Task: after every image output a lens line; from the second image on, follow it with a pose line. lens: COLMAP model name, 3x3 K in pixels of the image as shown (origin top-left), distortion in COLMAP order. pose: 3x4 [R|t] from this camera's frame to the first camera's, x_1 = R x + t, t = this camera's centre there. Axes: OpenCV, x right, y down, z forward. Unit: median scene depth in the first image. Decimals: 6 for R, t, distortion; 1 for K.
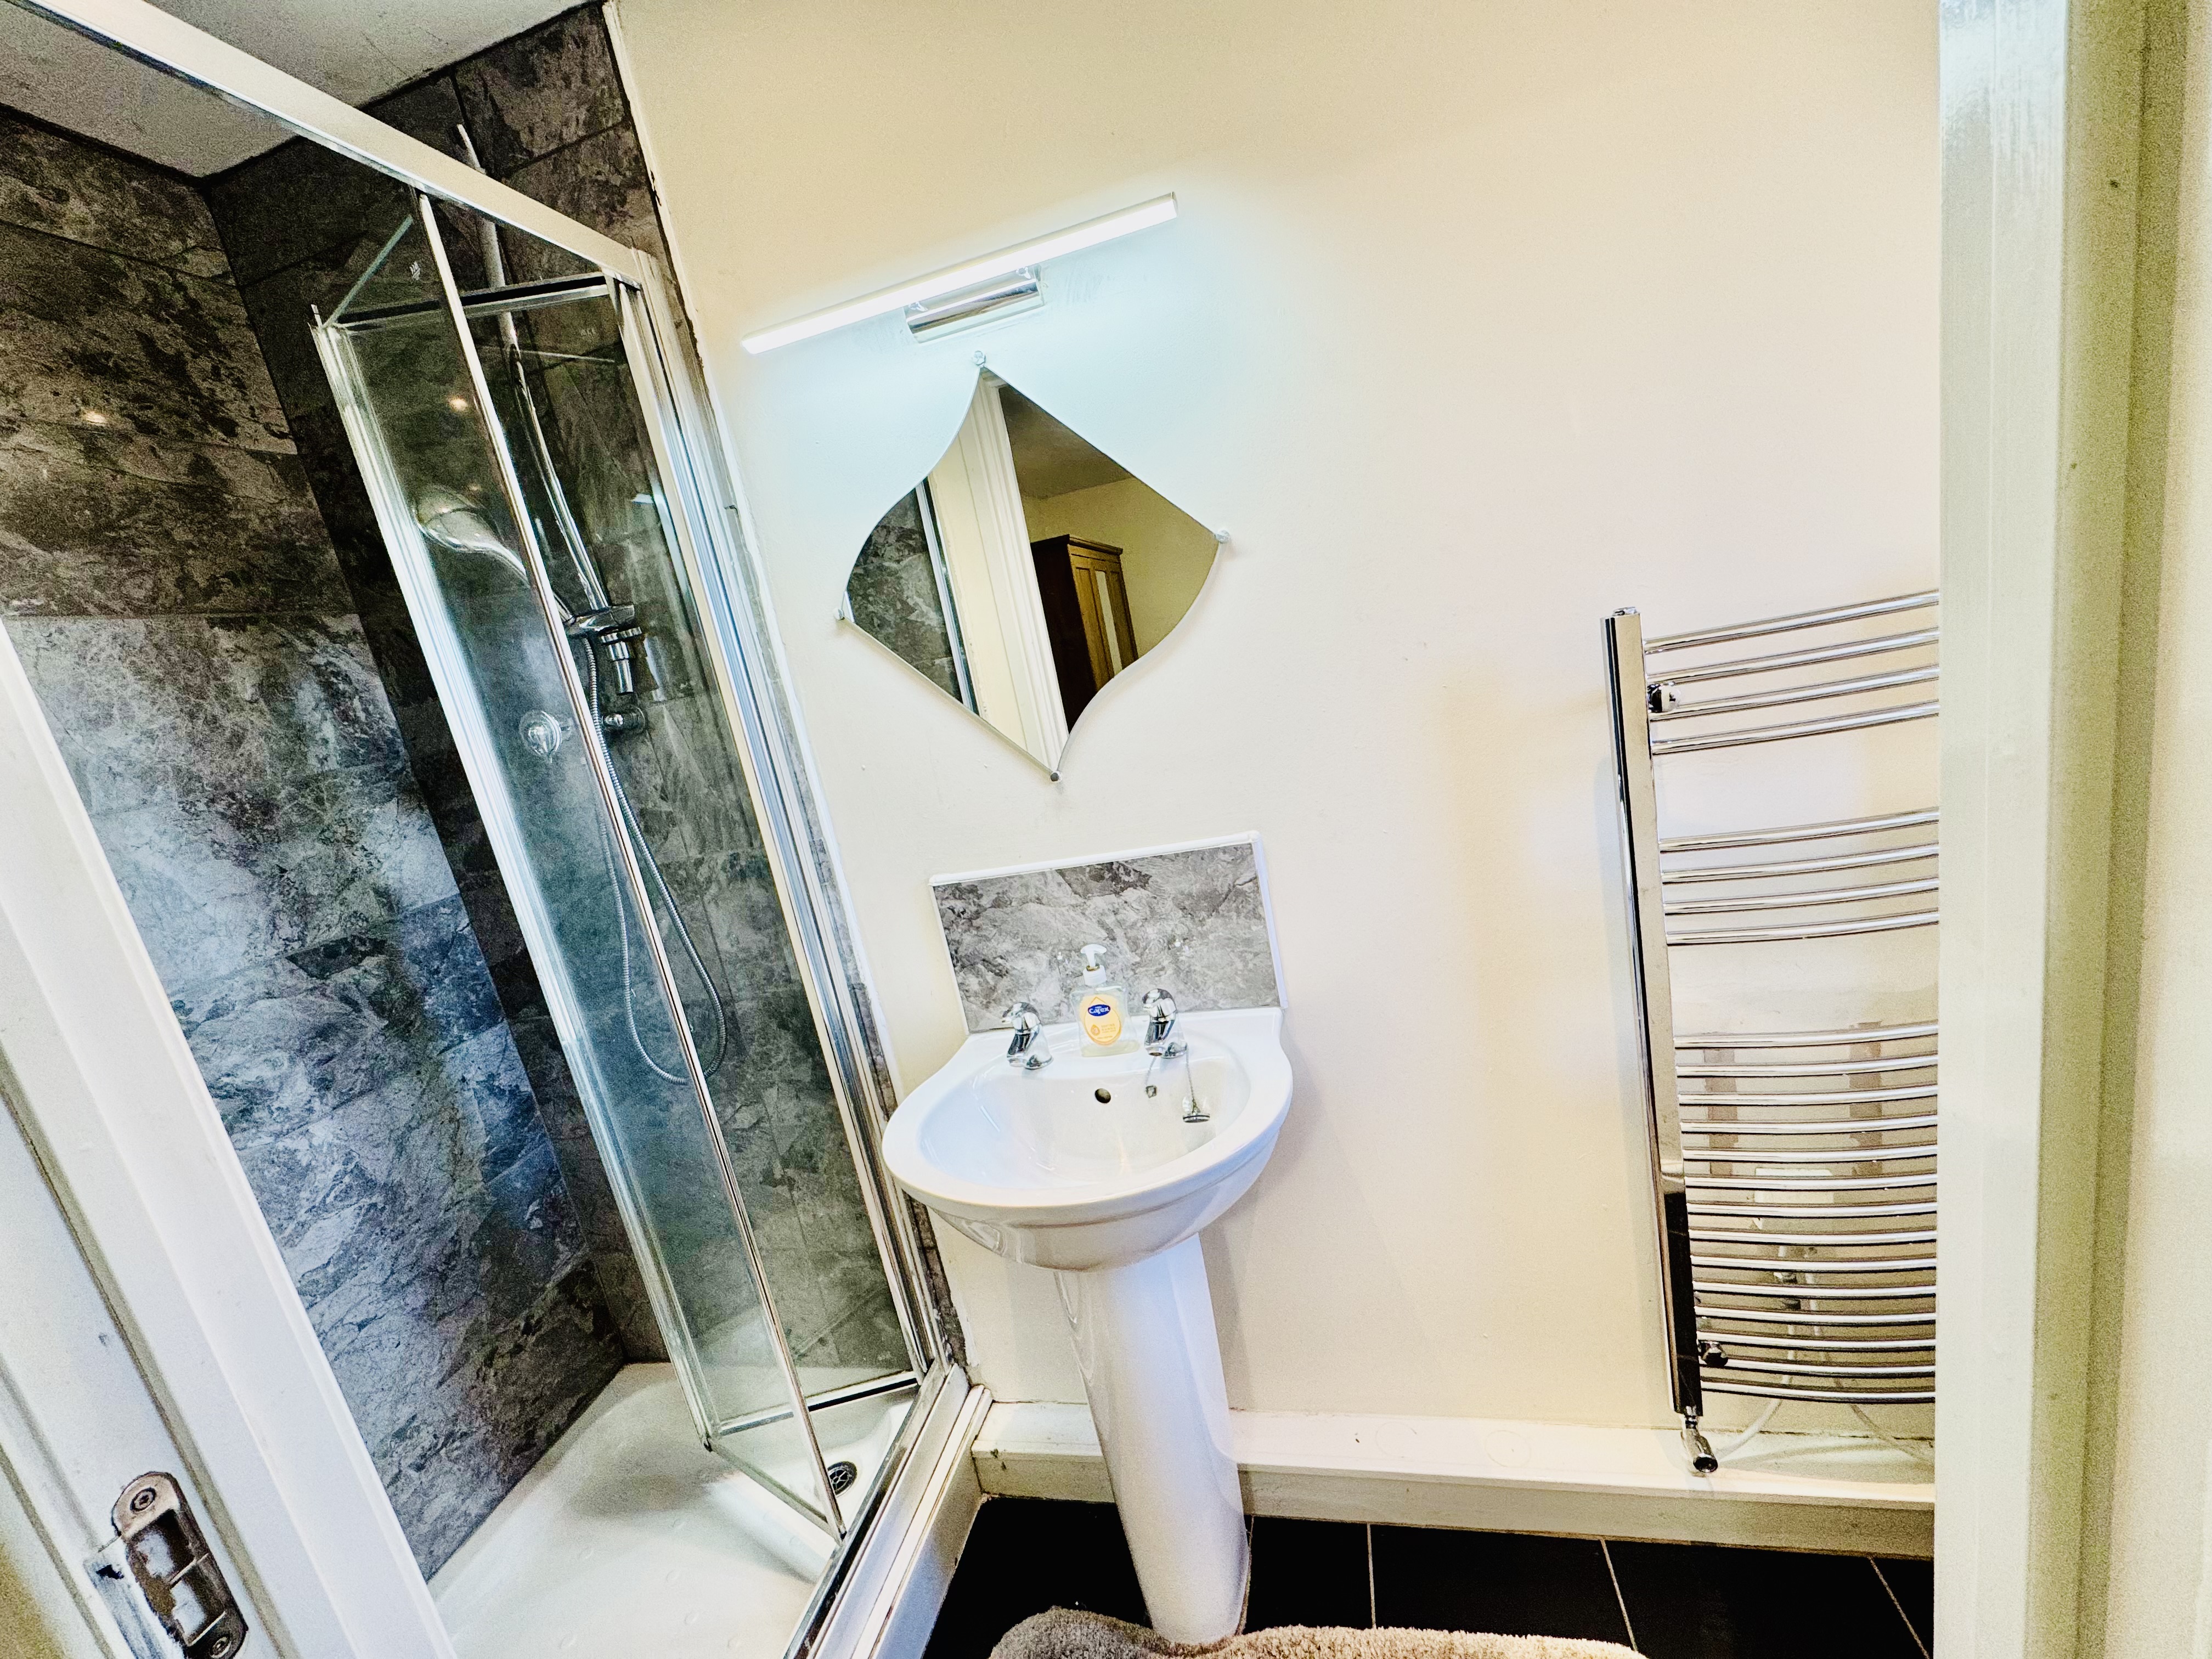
lens RADIAL K [[890.7, 0, 1106.2], [0, 890.7, 827.4], [0, 0, 1]] dist [-0.004522, -0.000070]
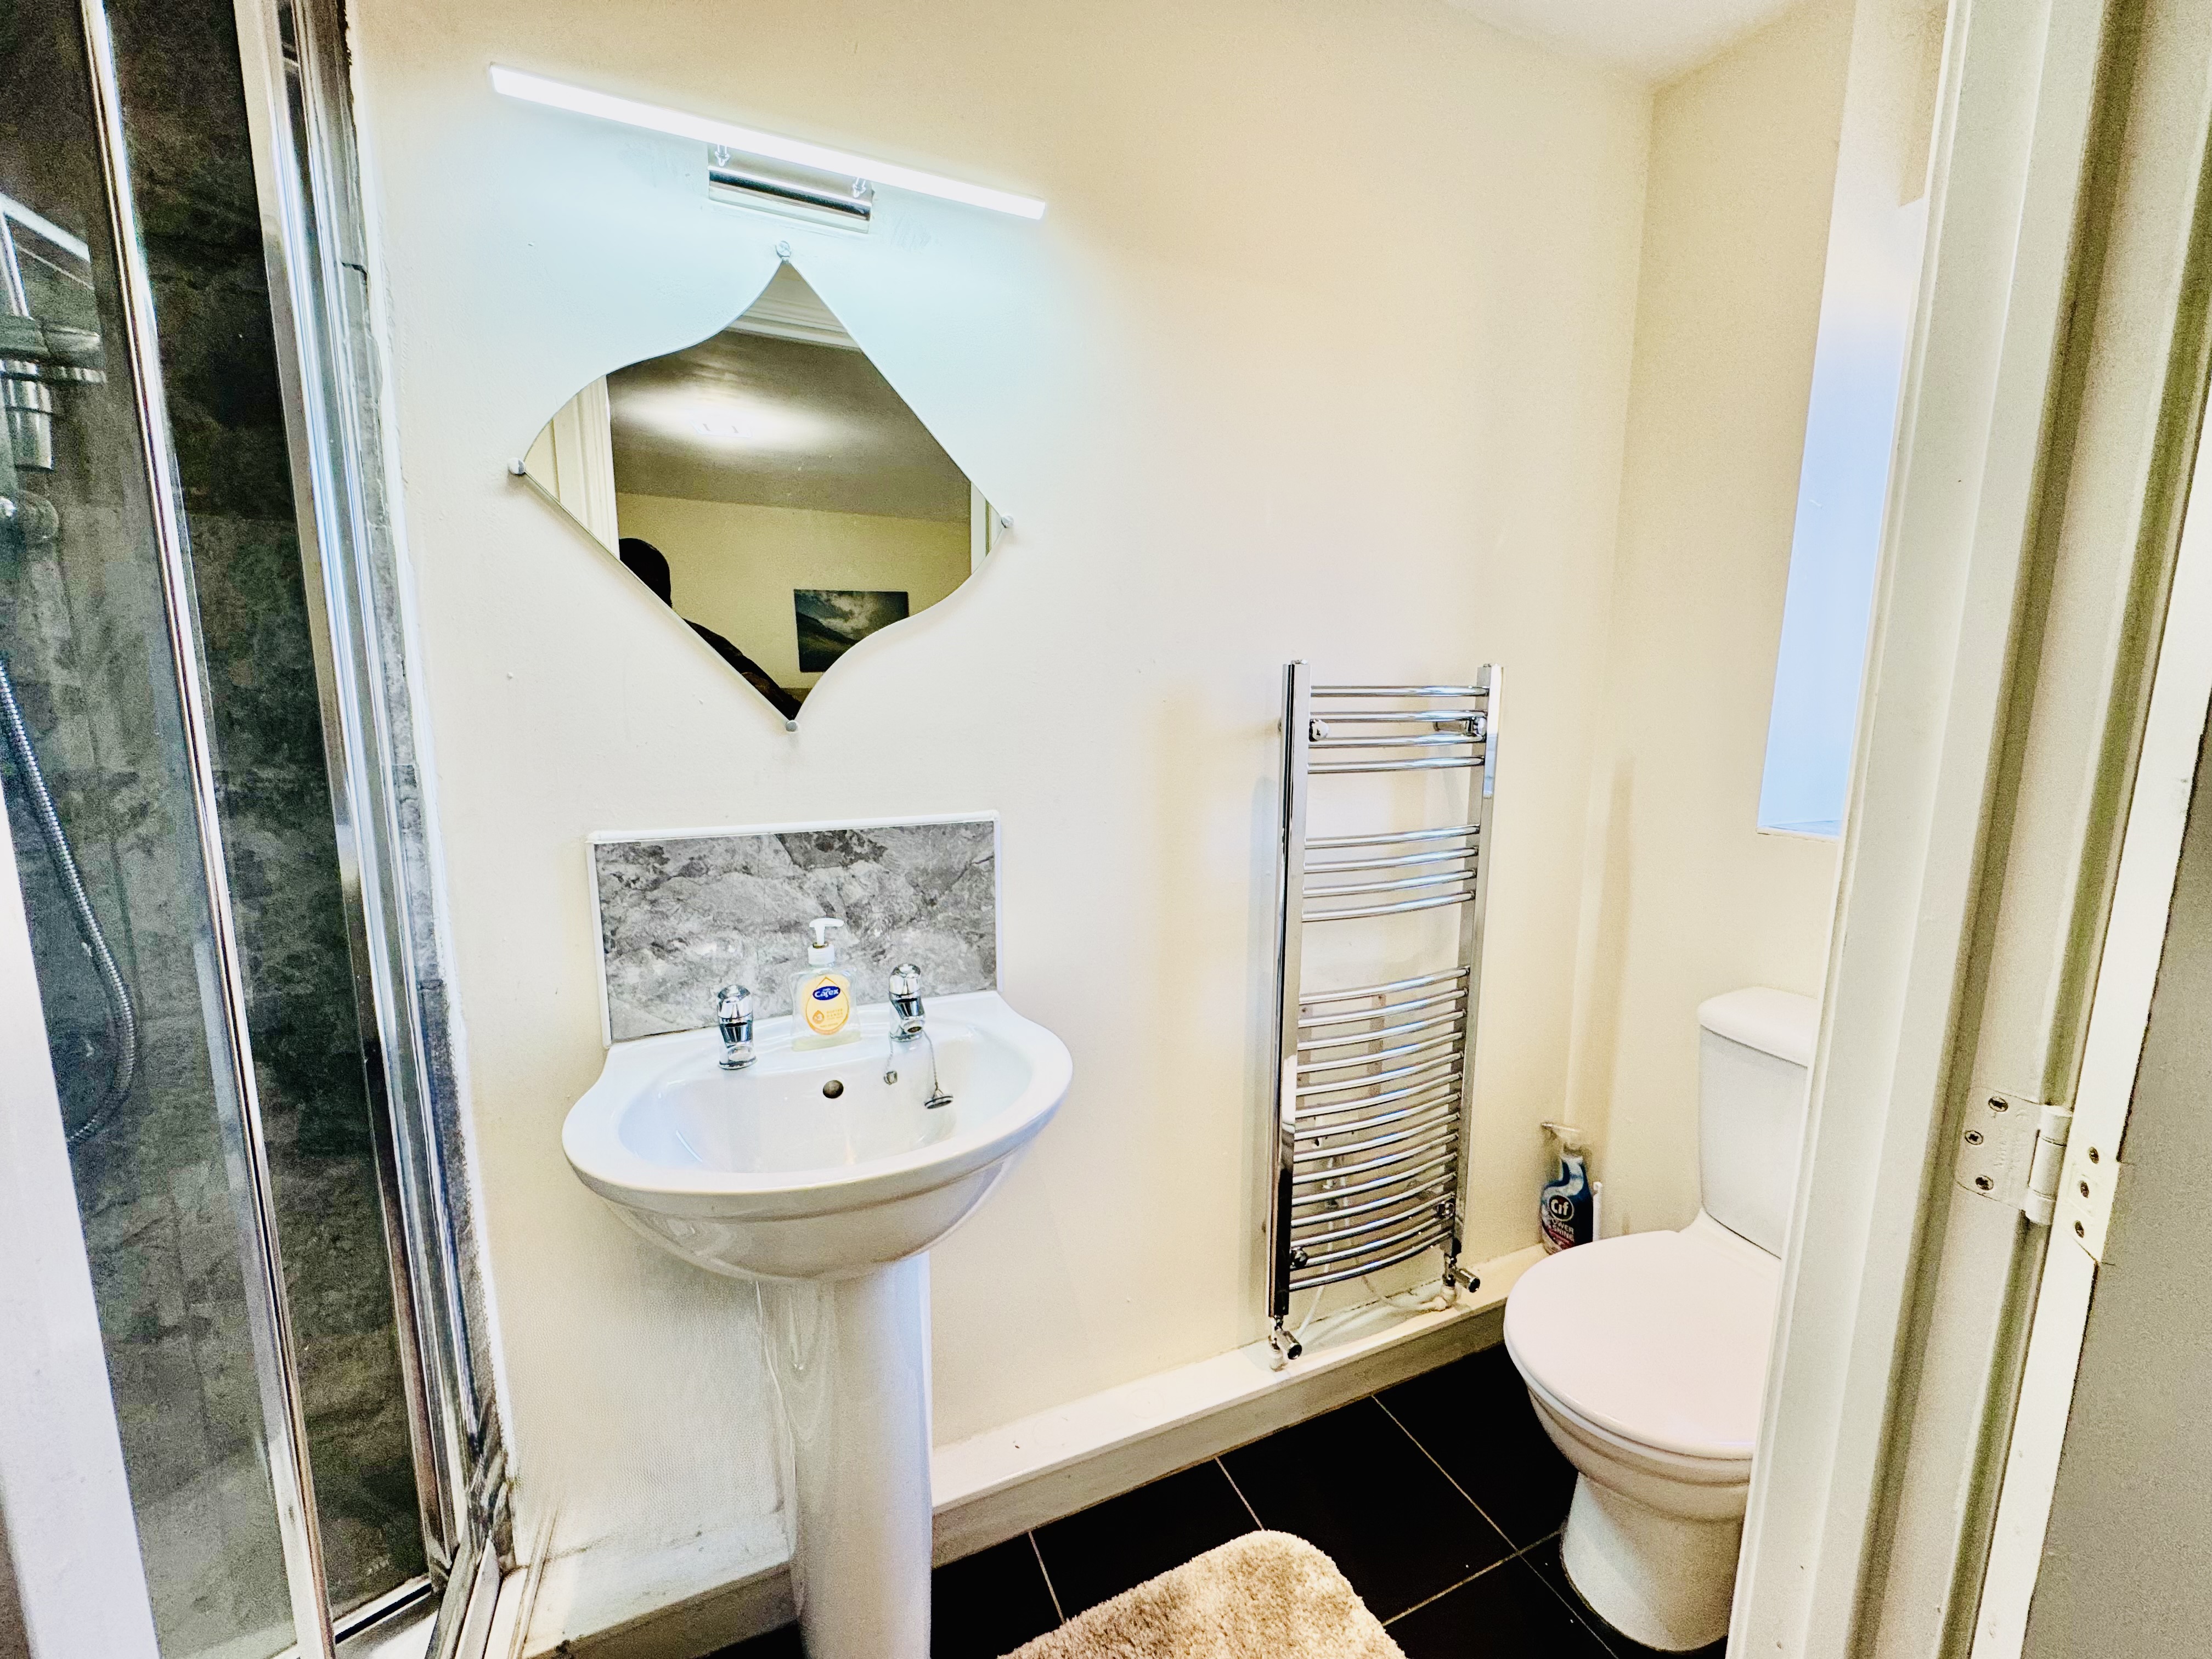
lens RADIAL K [[890.7, 0, 1107.9], [0, 890.7, 834.3], [0, 0, 1]] dist [-0.004522, -0.000070]
pose [[0.775857, 0.103476, 0.622365, -0.351965], [-0.028932, 0.991256, -0.128740, 0.153360], [-0.630245, 0.081878, 0.772067, 0.131881]]
